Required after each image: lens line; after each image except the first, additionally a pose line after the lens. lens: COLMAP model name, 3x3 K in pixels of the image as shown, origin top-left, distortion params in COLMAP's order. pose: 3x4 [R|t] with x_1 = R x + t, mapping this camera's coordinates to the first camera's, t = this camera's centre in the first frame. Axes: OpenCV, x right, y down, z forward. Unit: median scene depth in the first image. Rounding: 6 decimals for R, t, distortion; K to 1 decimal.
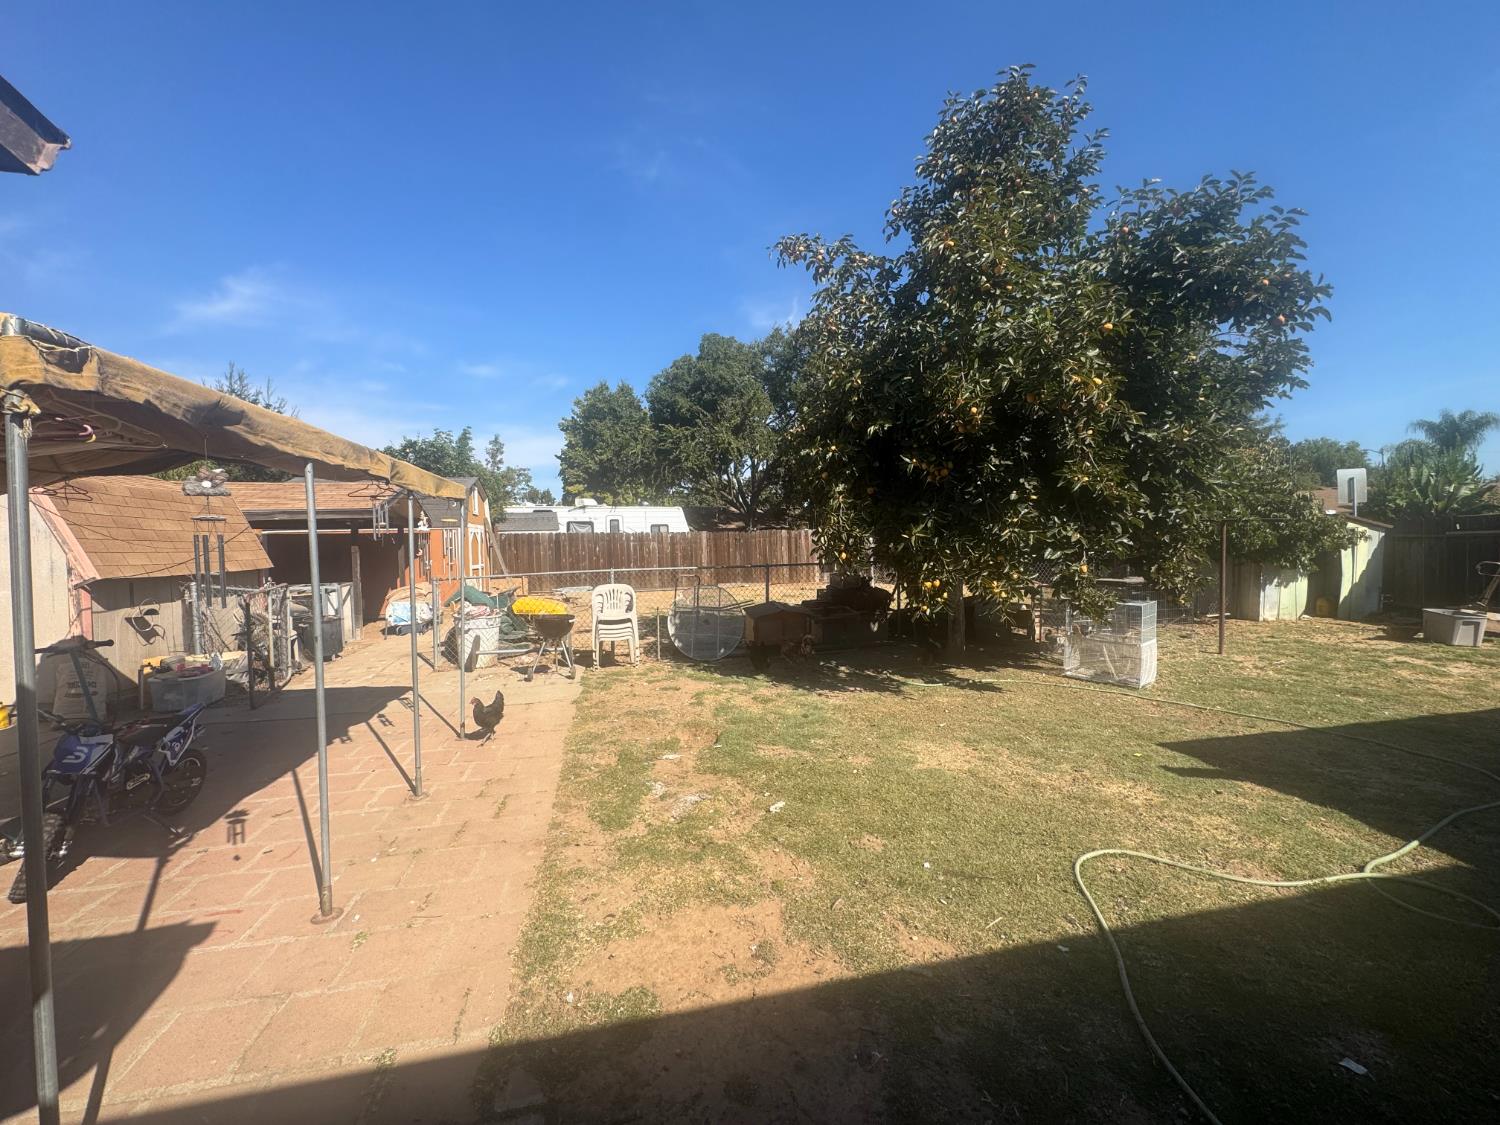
lens RADIAL K [[601.5, 0, 750.0], [0, 601.5, 562.5], [0, 0, 1]] dist [-0.000601, -0.000203]
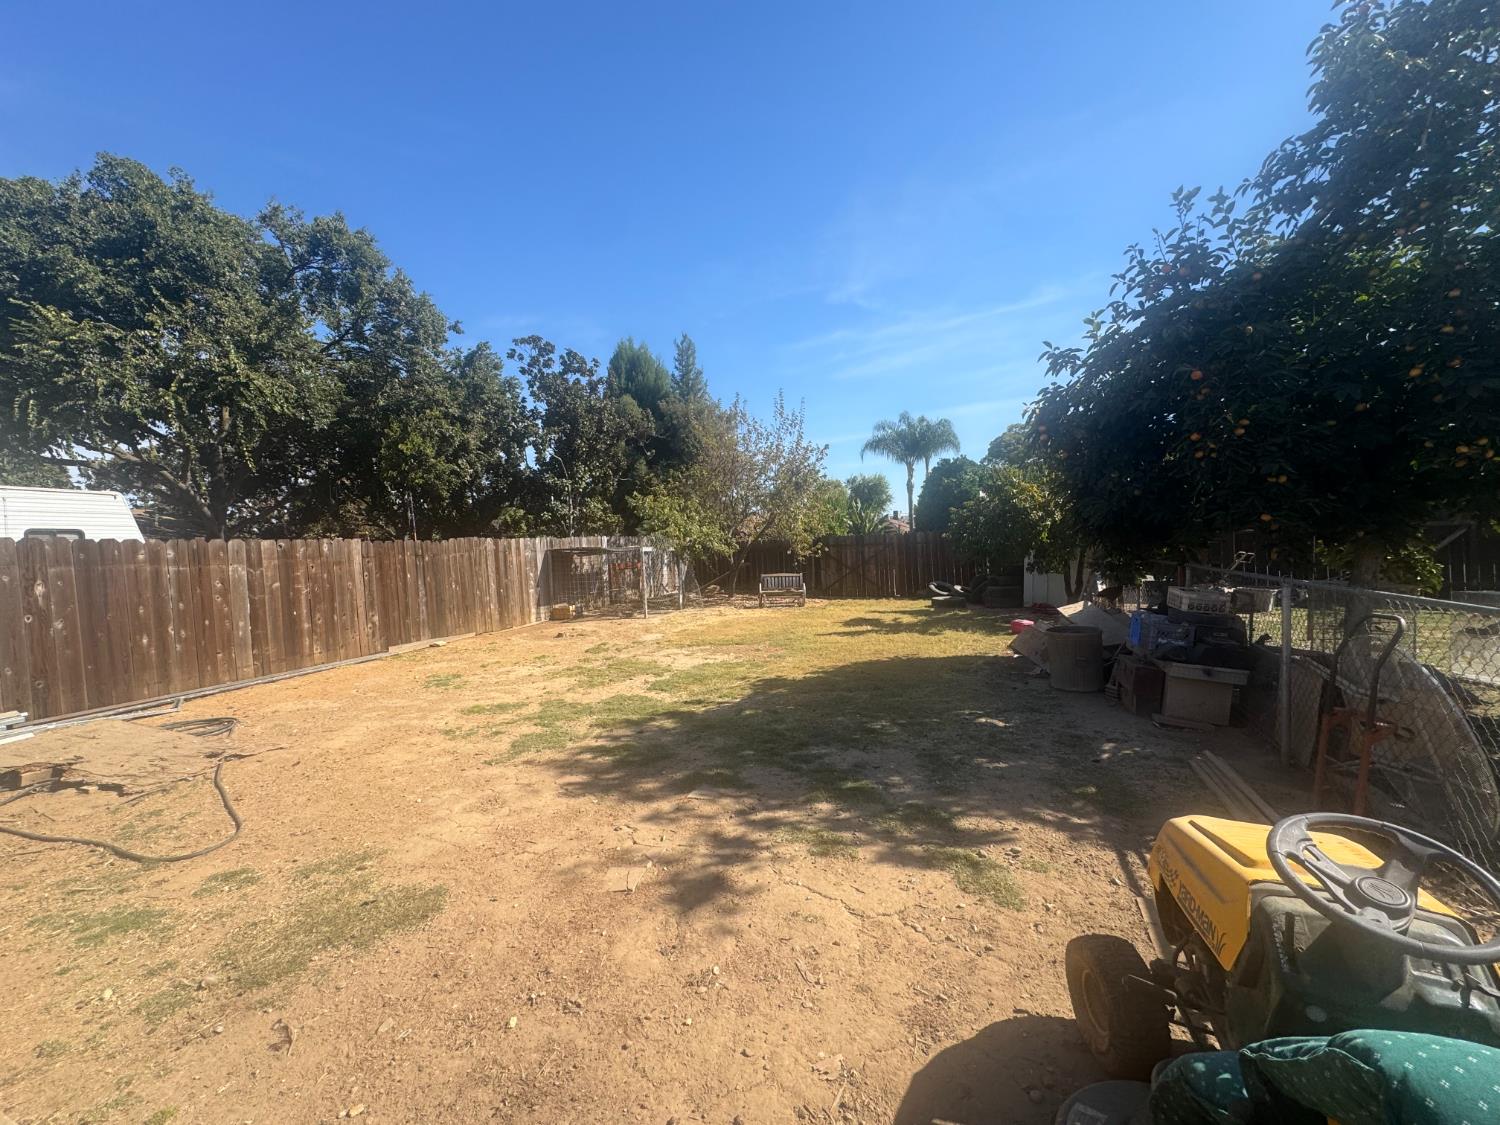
lens RADIAL K [[601.5, 0, 750.0], [0, 601.5, 562.5], [0, 0, 1]] dist [-0.000601, -0.000203]
pose [[0.601157, -0.026326, 0.798697, -0.276174], [0.055461, 0.998422, -0.008835, -0.012655], [-0.797204, 0.049608, 0.601668, 0.499322]]
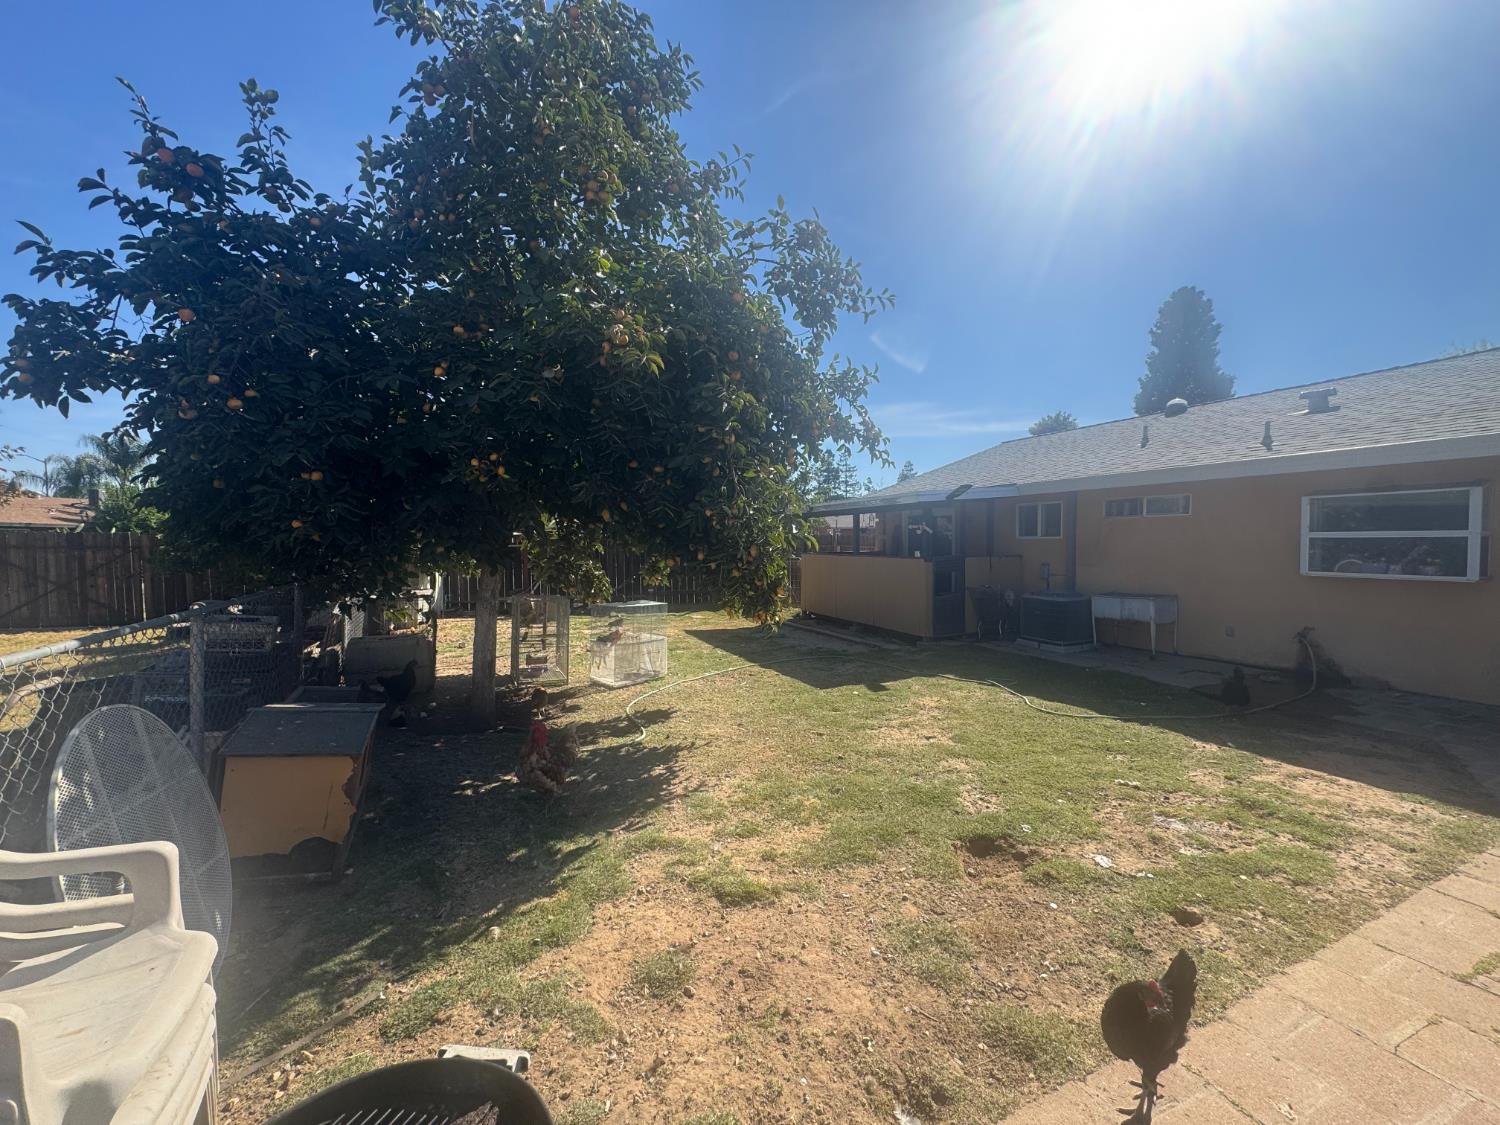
lens RADIAL K [[601.5, 0, 750.0], [0, 601.5, 562.5], [0, 0, 1]] dist [-0.000601, -0.000203]
pose [[-0.216955, -0.009431, 0.976136, -0.177260], [0.039318, 0.999057, 0.018391, -0.007495], [-0.975390, 0.042370, -0.216379, 0.388782]]
